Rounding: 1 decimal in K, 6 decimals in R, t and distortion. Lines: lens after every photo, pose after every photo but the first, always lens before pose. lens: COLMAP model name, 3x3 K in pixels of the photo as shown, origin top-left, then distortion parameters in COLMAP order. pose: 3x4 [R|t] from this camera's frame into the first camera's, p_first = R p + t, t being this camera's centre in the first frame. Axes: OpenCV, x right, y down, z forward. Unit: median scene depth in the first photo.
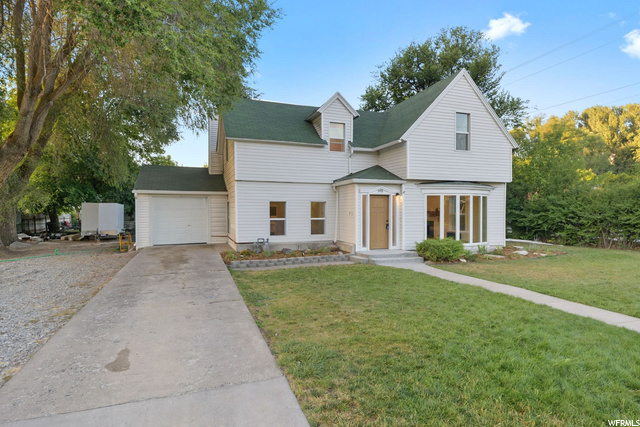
lens RADIAL K [[362.1, 0, 321.1], [0, 362.1, 214.5], [0, 0, 1]] dist [0.005127, 0.000452]
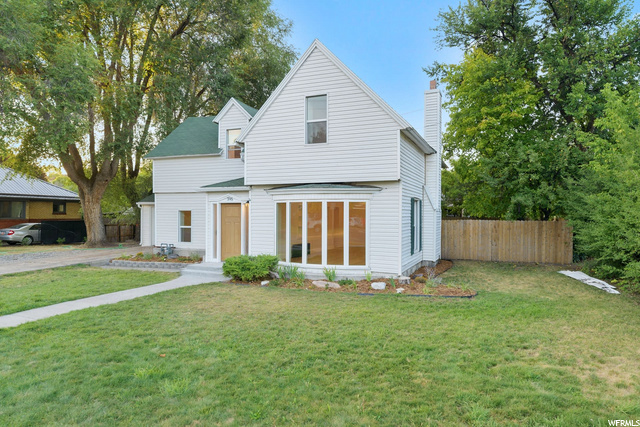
lens RADIAL K [[412.1, 0, 320.1], [0, 412.1, 214.2], [0, 0, 1]] dist [0.003791, 0.001124]
pose [[0.730579, 0.002105, -0.682825, 1.008237], [-0.011857, 0.999884, -0.009604, -0.018004], [0.682725, 0.015113, 0.730519, 0.371196]]
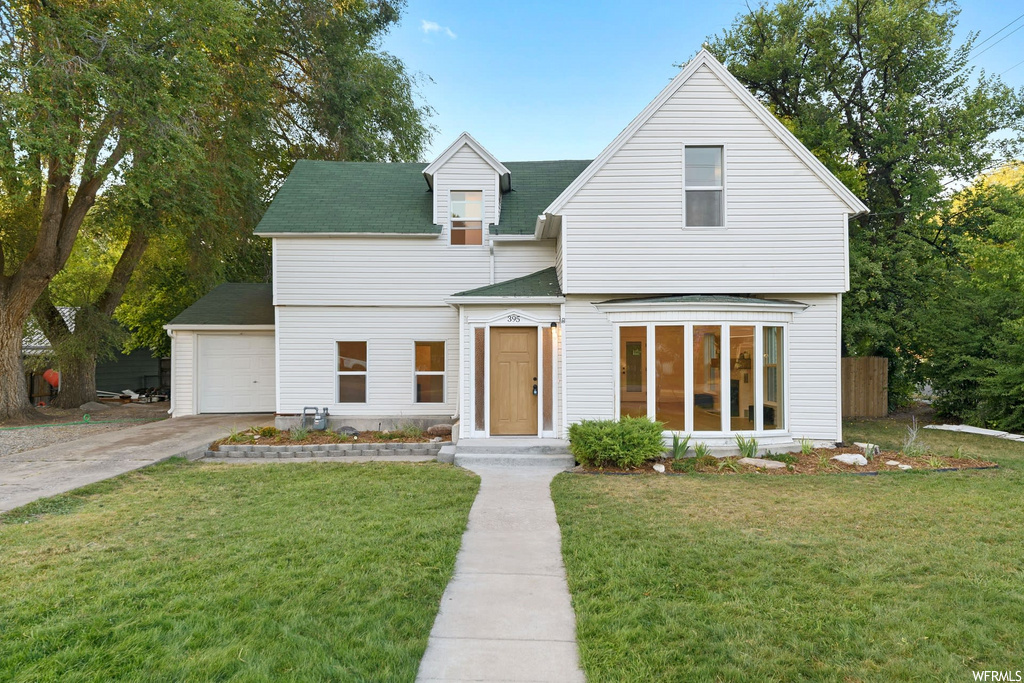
lens RADIAL K [[659.3, 0, 513.5], [0, 659.3, 343.3], [0, 0, 1]] dist [0.003791, 0.001124]
pose [[0.934090, -0.005940, -0.356989, 0.466717], [-0.004480, 0.999588, -0.028355, -0.005146], [0.357010, 0.028085, 0.933678, 0.144555]]
